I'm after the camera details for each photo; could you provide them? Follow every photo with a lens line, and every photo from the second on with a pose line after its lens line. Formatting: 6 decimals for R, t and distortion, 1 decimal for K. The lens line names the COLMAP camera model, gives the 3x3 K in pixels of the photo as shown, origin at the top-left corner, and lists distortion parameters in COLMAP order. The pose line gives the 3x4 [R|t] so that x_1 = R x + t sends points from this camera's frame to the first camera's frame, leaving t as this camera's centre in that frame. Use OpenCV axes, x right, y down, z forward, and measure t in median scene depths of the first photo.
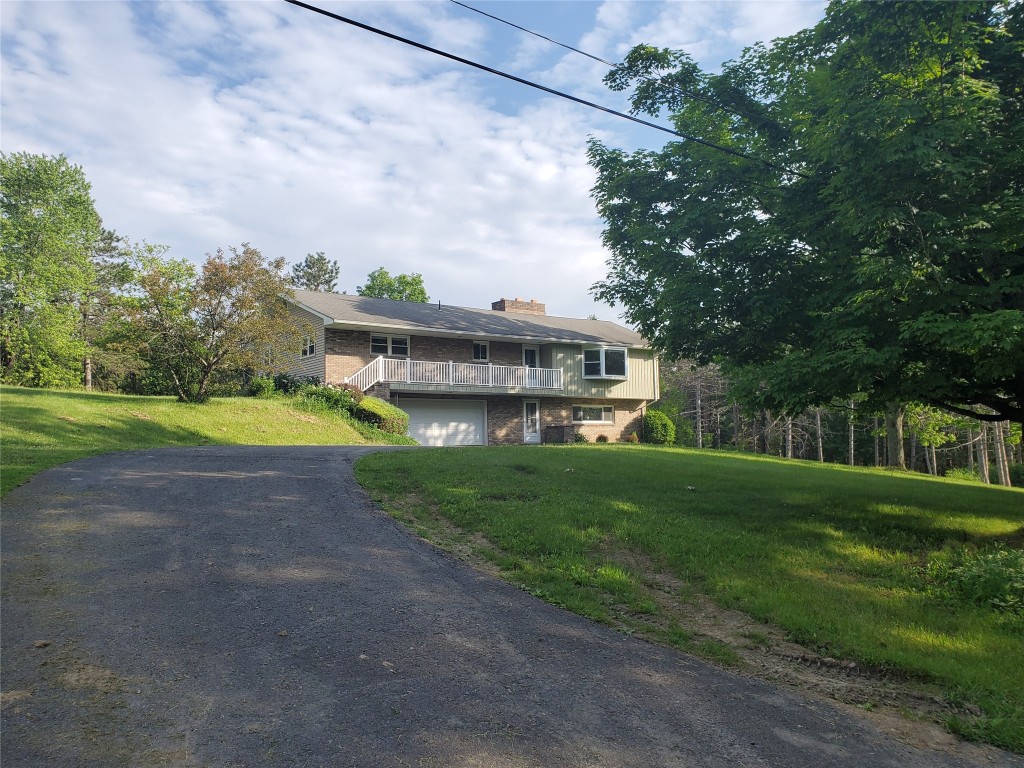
lens RADIAL K [[769.2, 0, 512.0], [0, 769.2, 384.0], [0, 0, 1]] dist [-0.000161, -0.000209]
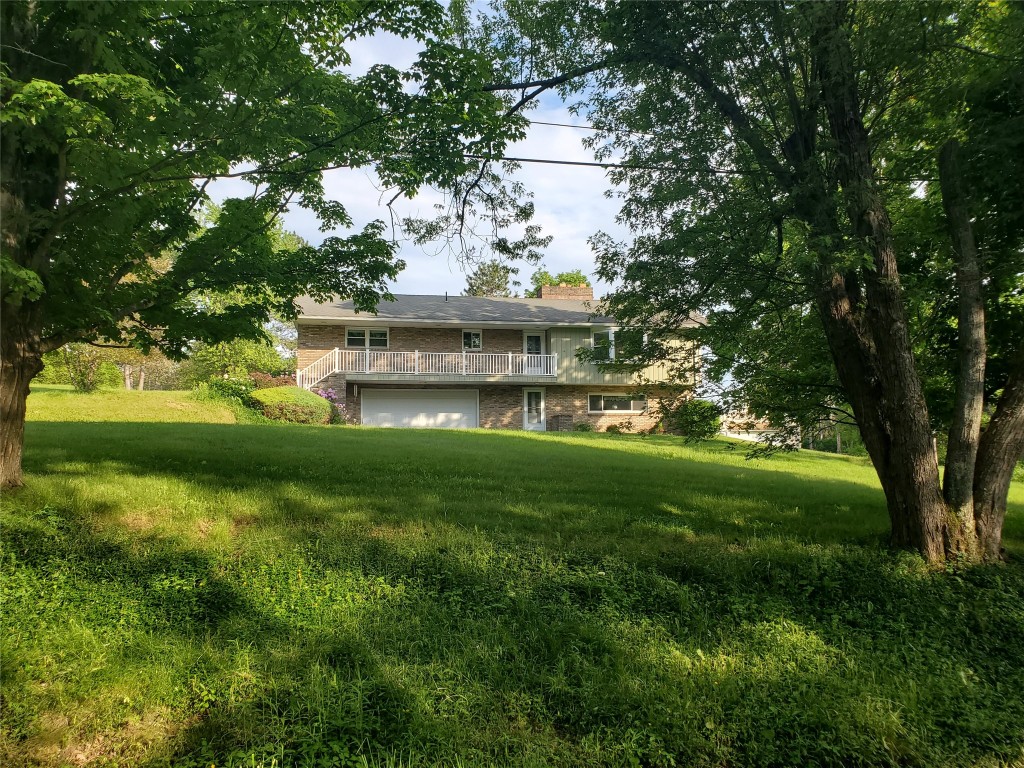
lens RADIAL K [[769.2, 0, 512.0], [0, 769.2, 384.0], [0, 0, 1]] dist [-0.000161, -0.000209]
pose [[0.869974, -0.028505, -0.492273, 0.470842], [0.021506, 0.999571, -0.019873, 0.033524], [0.492628, 0.006702, 0.870214, 0.161005]]
